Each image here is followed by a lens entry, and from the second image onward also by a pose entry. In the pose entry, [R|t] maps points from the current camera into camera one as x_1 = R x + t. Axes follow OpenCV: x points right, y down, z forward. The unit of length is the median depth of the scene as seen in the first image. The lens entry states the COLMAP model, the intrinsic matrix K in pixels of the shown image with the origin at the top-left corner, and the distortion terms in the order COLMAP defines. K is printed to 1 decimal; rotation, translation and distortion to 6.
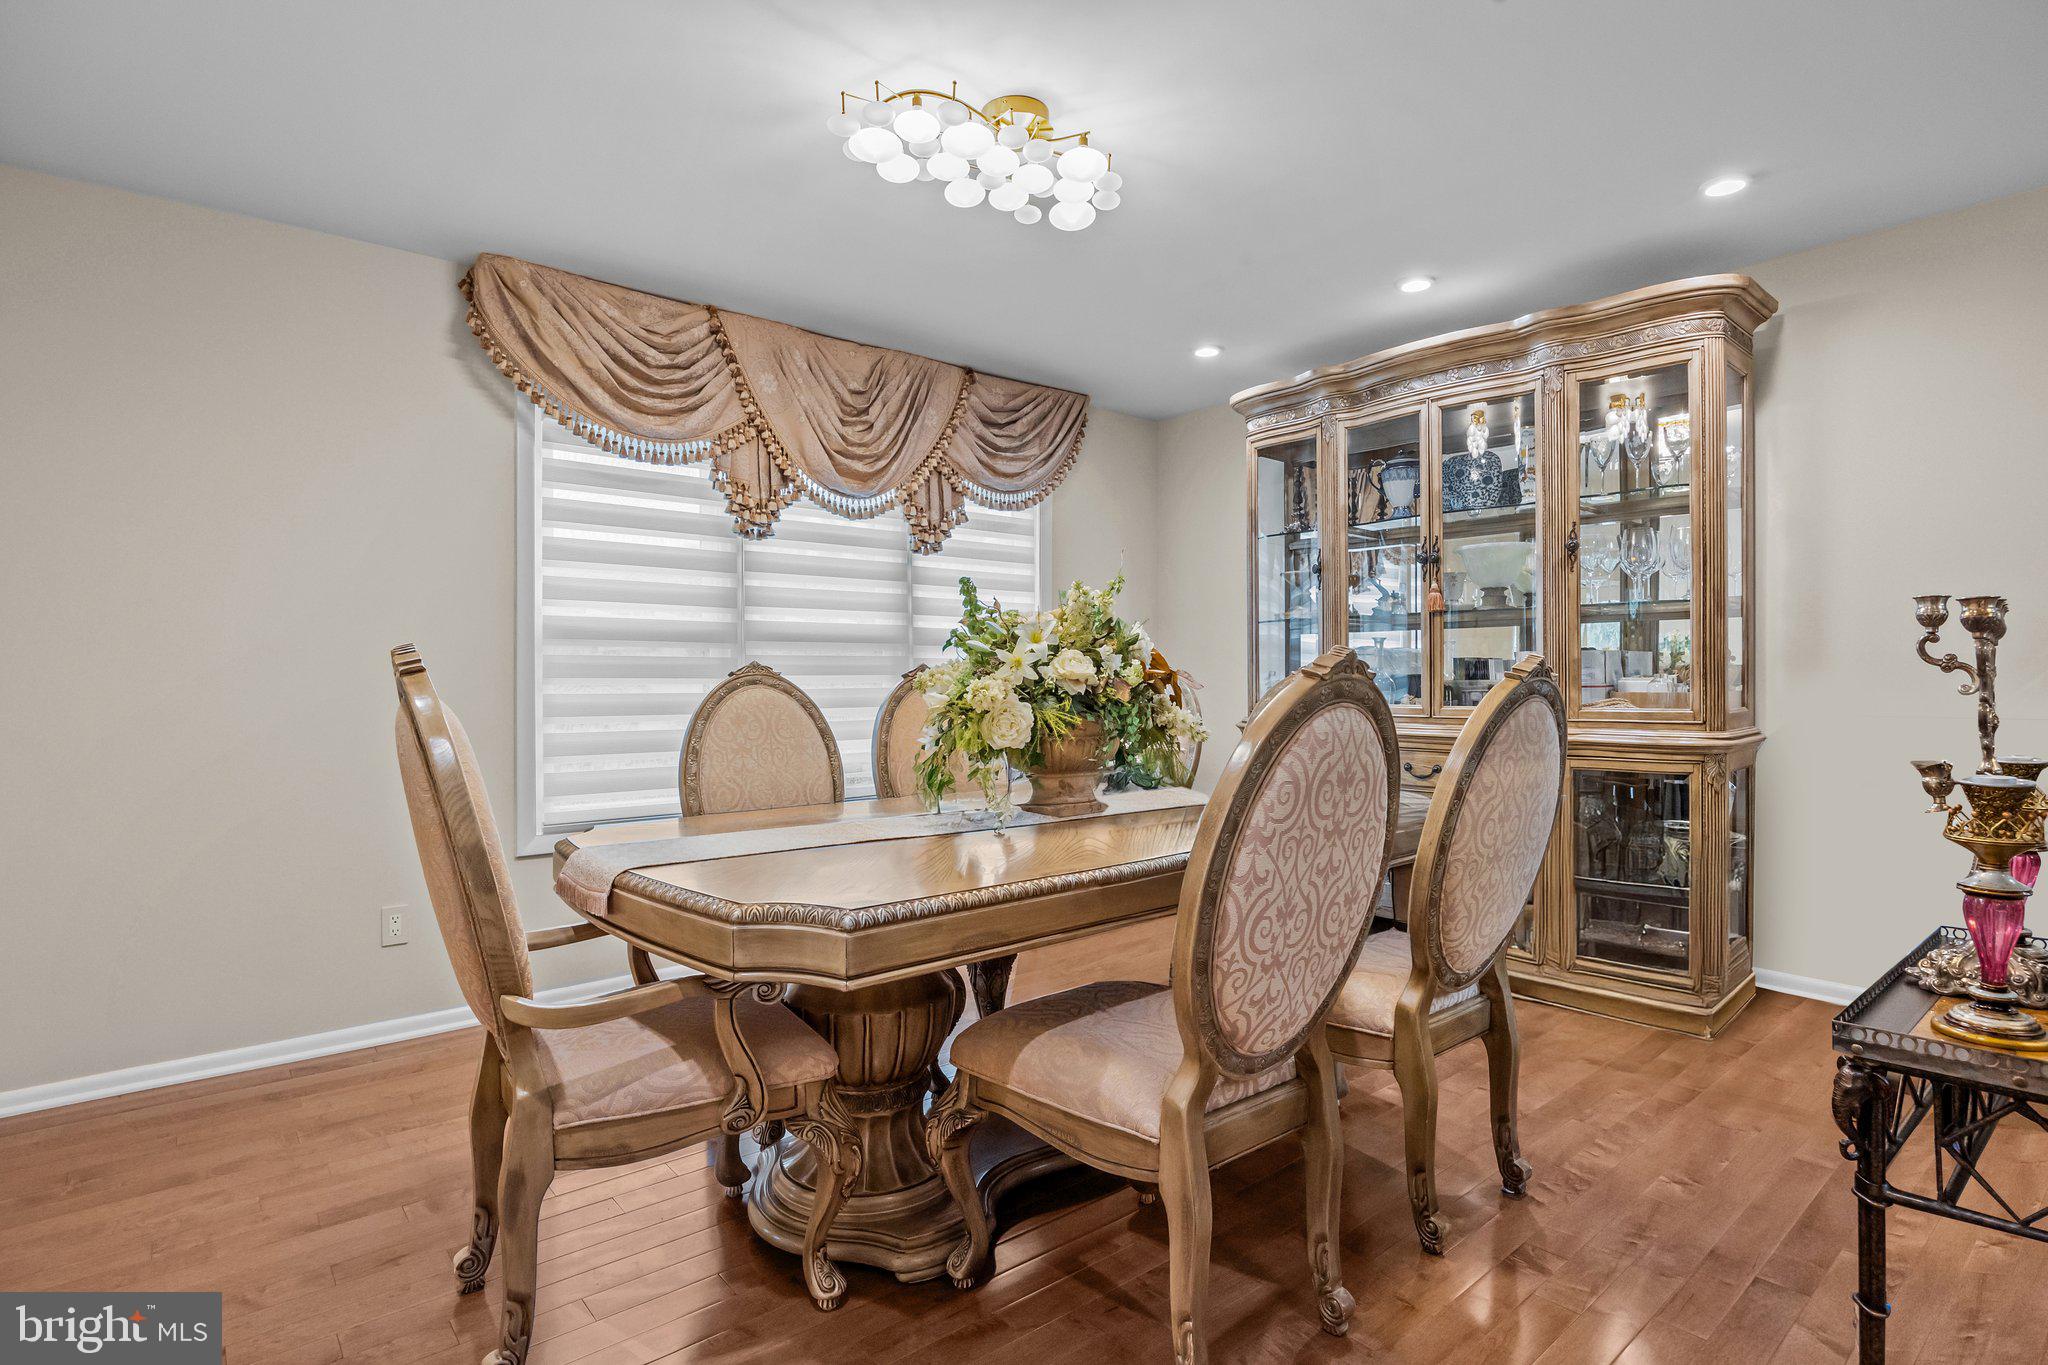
lens RADIAL K [[1016.0, 0, 1020.3], [0, 1016.0, 684.2], [0, 0, 1]] dist [-0.012426, 0.001940]
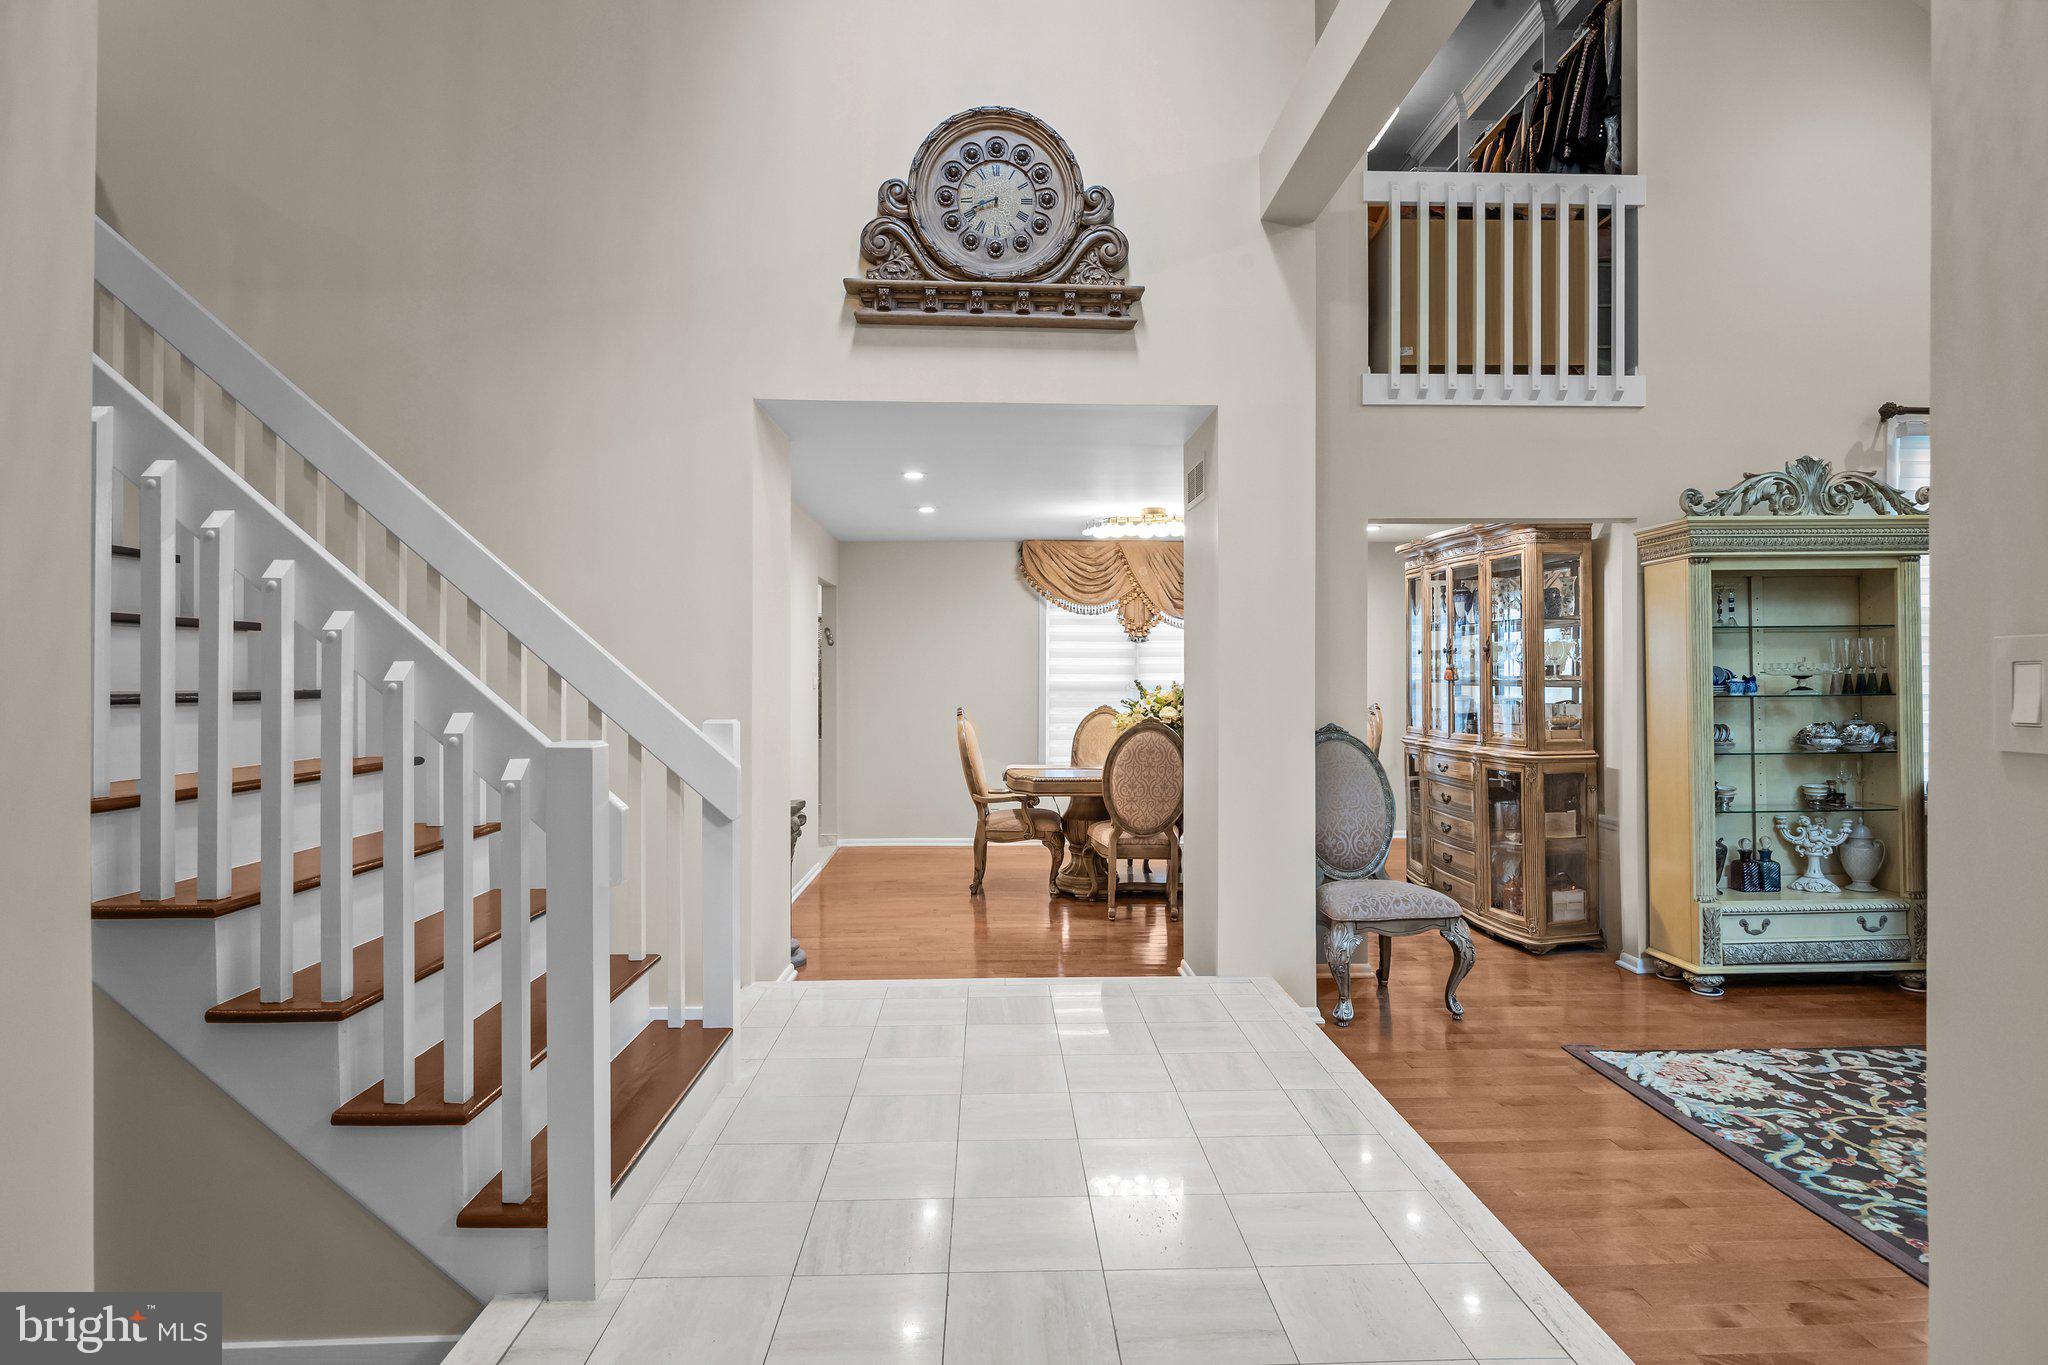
lens RADIAL K [[1080.9, 0, 1029.8], [0, 1080.9, 676.4], [0, 0, 1]] dist [-0.004438, 0.000791]
pose [[0.791438, 0.003488, -0.611239, 1.029401], [-0.006597, 0.999974, -0.002836, -0.070056], [0.611213, 0.006276, 0.791441, -1.024698]]
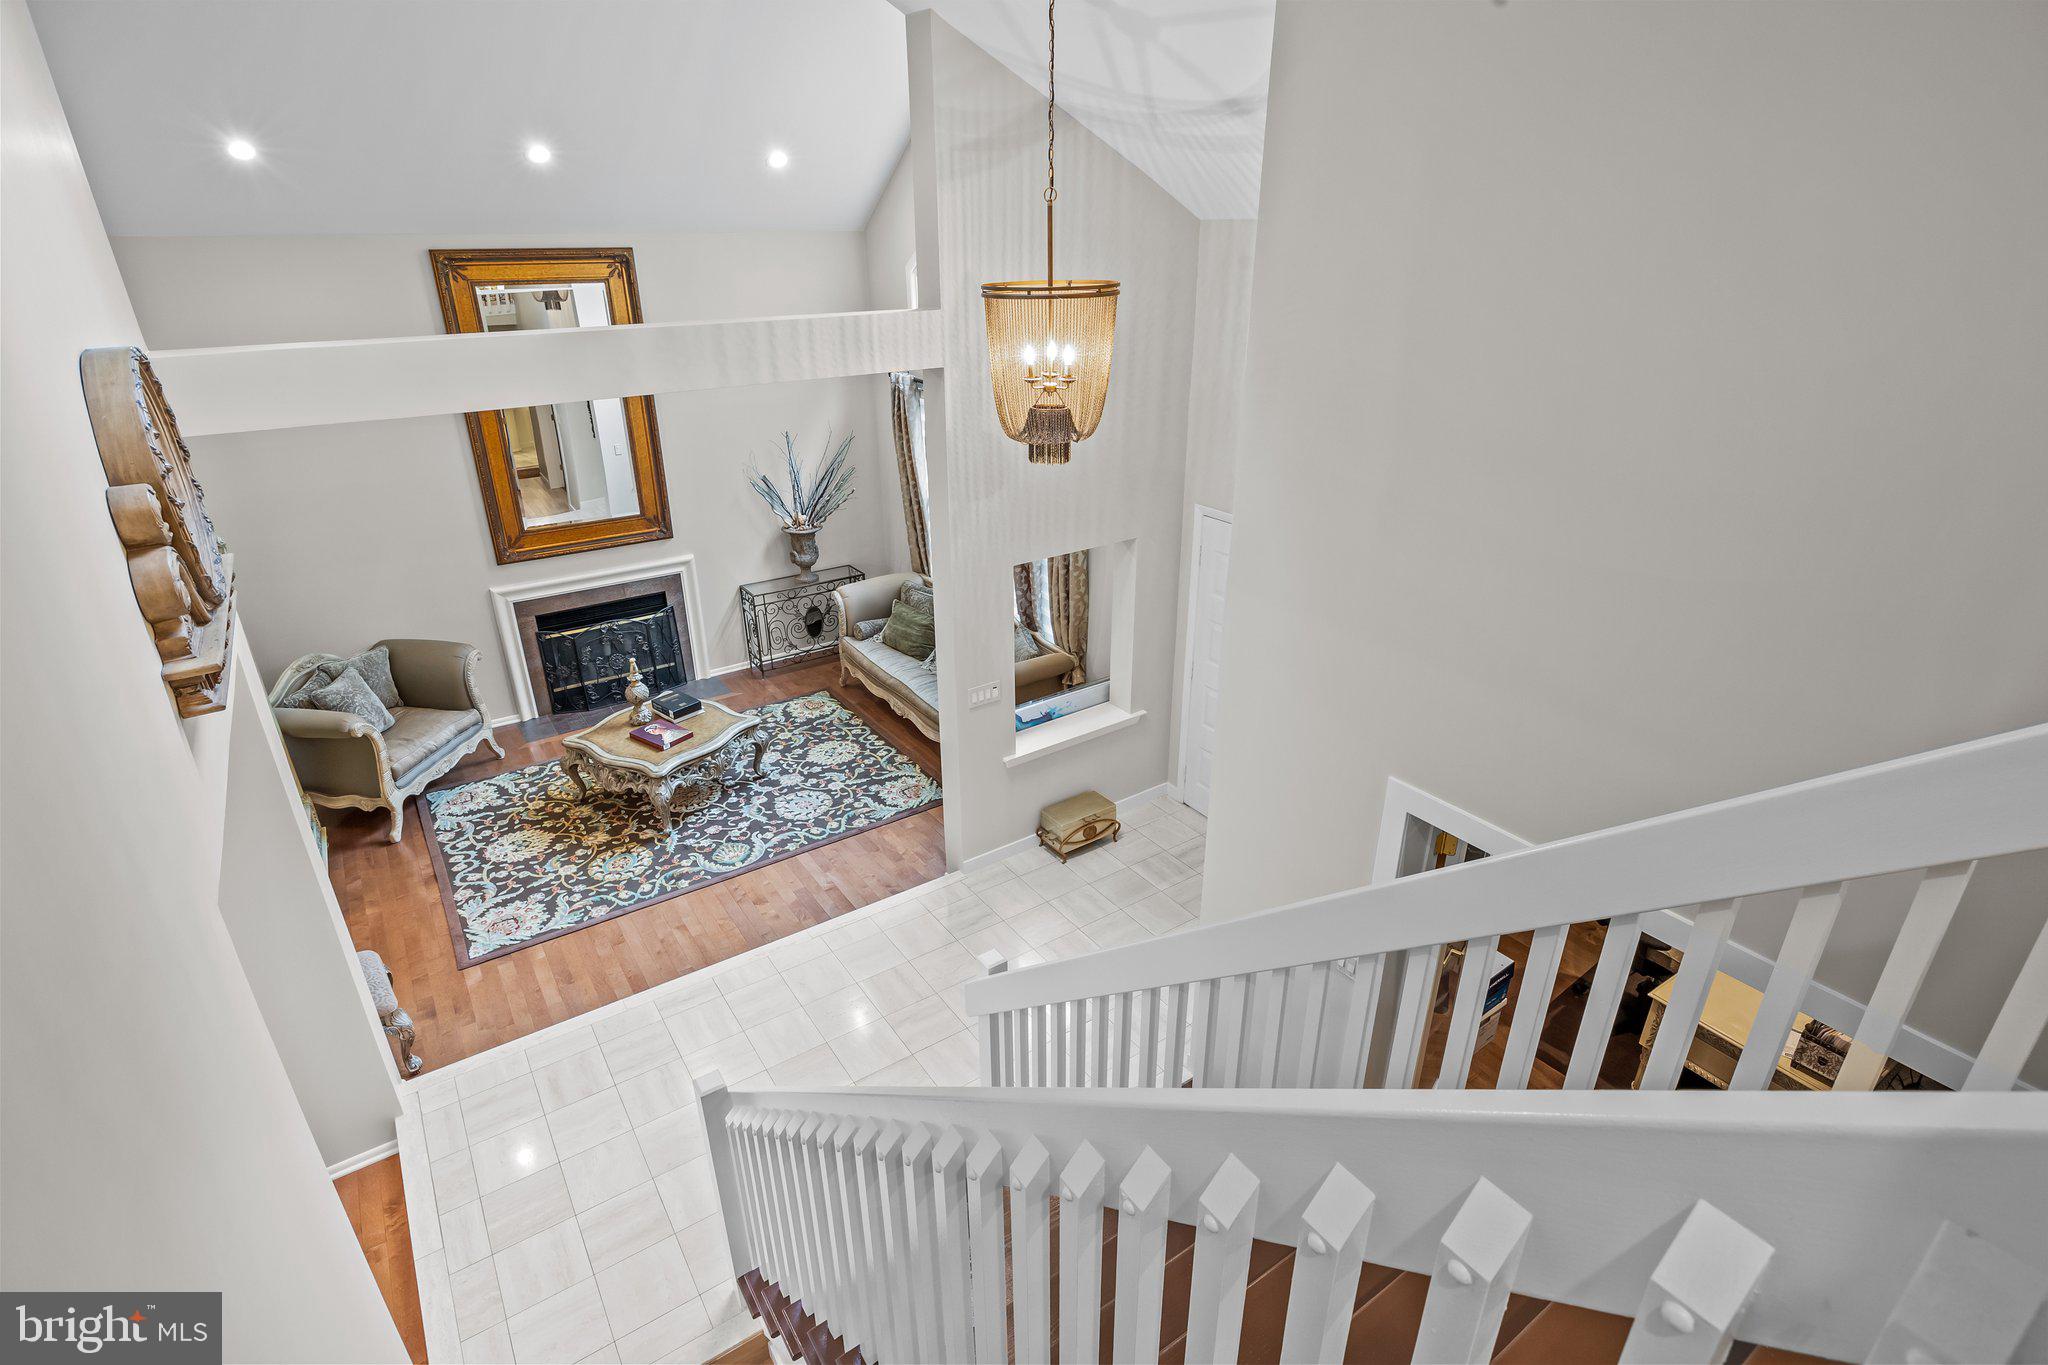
lens RADIAL K [[1016.0, 0, 1034.5], [0, 1016.0, 686.8], [0, 0, 1]] dist [-0.012426, 0.001940]
pose [[0.093311, -0.406340, 0.908945, -0.430059], [0.010894, 0.913290, 0.407164, -0.756677], [-0.995577, -0.028091, 0.089646, -0.836026]]
